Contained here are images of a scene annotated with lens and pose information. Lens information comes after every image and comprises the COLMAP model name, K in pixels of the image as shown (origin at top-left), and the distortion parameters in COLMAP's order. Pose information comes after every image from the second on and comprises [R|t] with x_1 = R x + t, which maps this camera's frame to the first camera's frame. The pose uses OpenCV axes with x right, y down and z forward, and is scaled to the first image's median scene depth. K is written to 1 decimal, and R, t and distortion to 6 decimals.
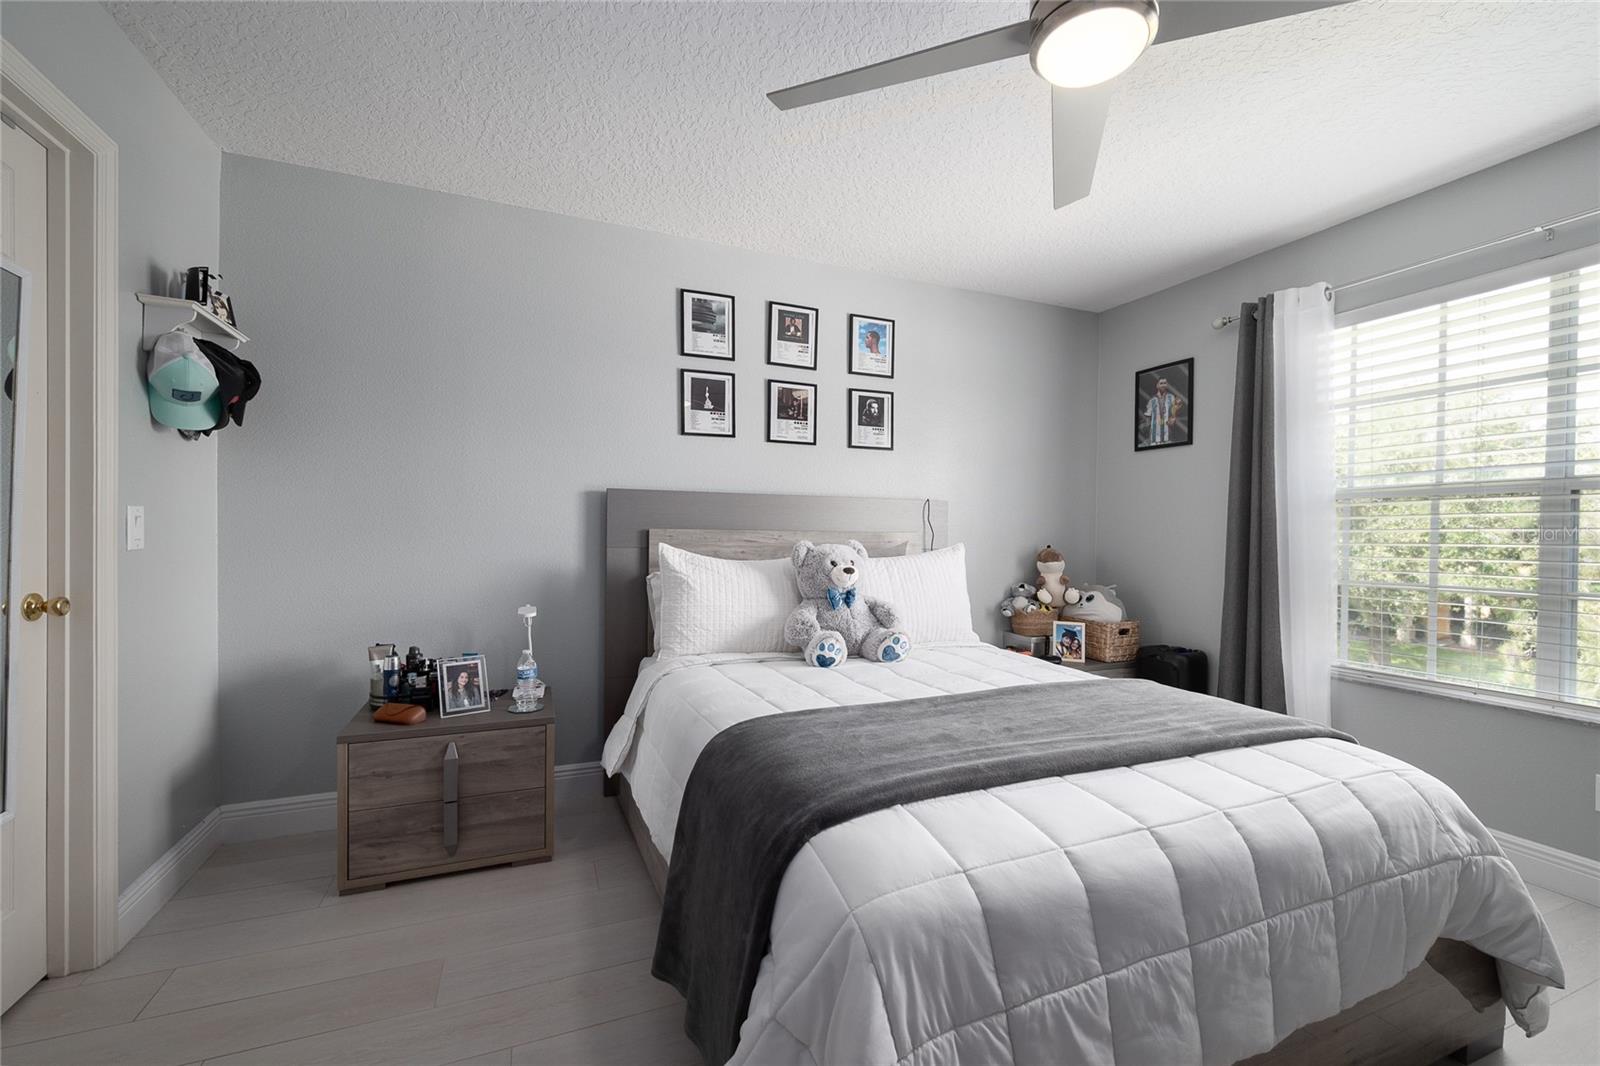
lens RADIAL K [[663.2, 0, 824.3], [0, 663.2, 540.2], [0, 0, 1]] dist [0.000231, 0.000127]
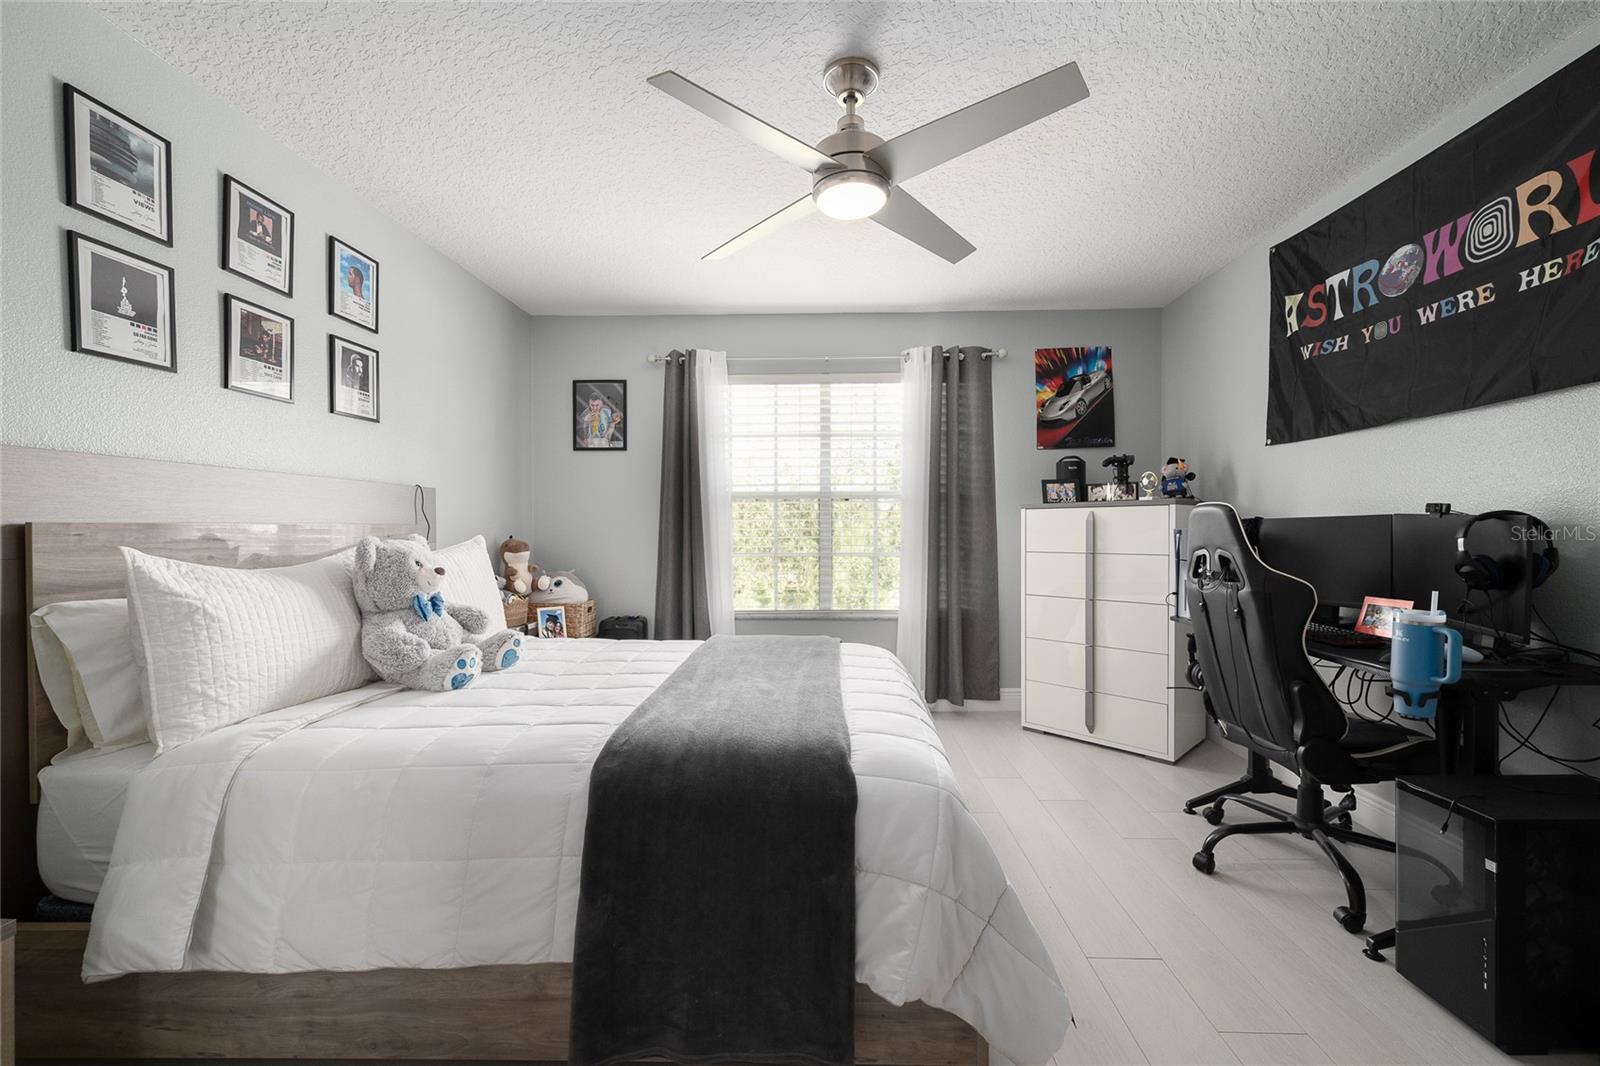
lens RADIAL K [[642.7, 0, 811.5], [0, 642.7, 532.6], [0, 0, 1]] dist [-0.001583, -0.000105]
pose [[0.414182, -0.021031, 0.909951, -0.439490], [0.014625, 0.999758, 0.016450, -0.007633], [-0.910077, 0.006495, 0.414389, 0.217450]]
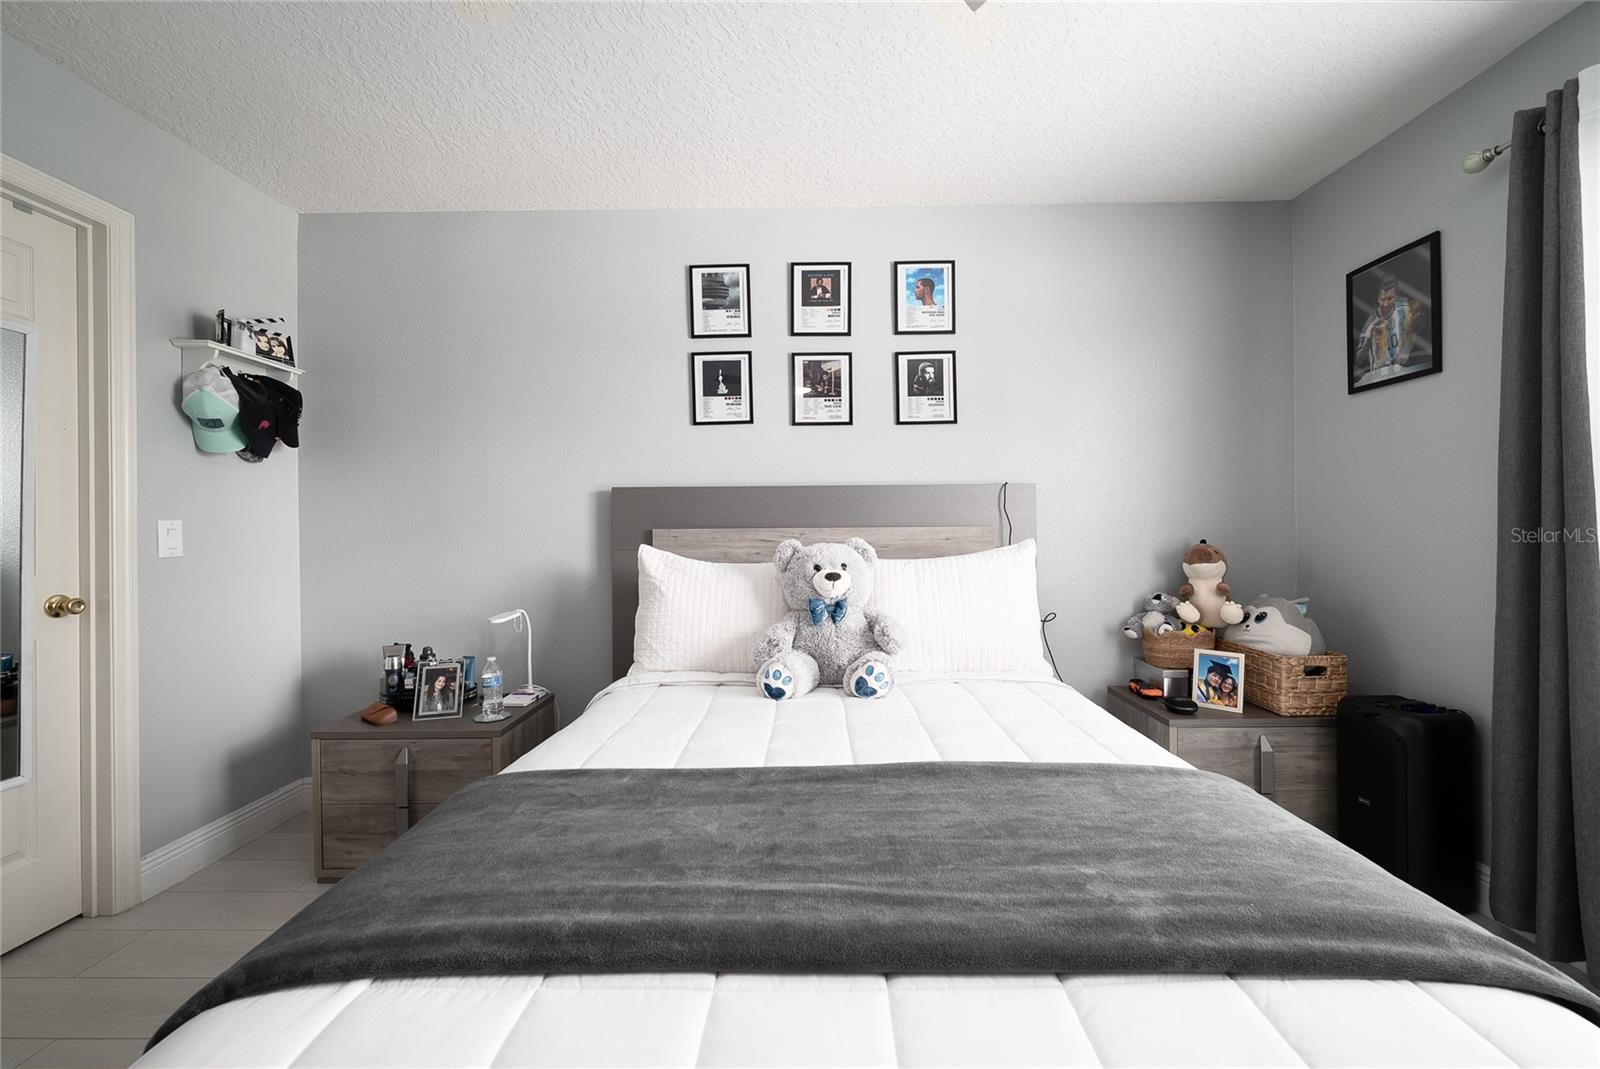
lens RADIAL K [[647.8, 0, 835.9], [0, 647.8, 530.9], [0, 0, 1]] dist [-0.000750, 0.000015]
pose [[0.918127, -0.020681, -0.395746, 0.306737], [0.016685, 0.999769, -0.013537, 0.001576], [0.395934, 0.005826, 0.918260, 0.256068]]
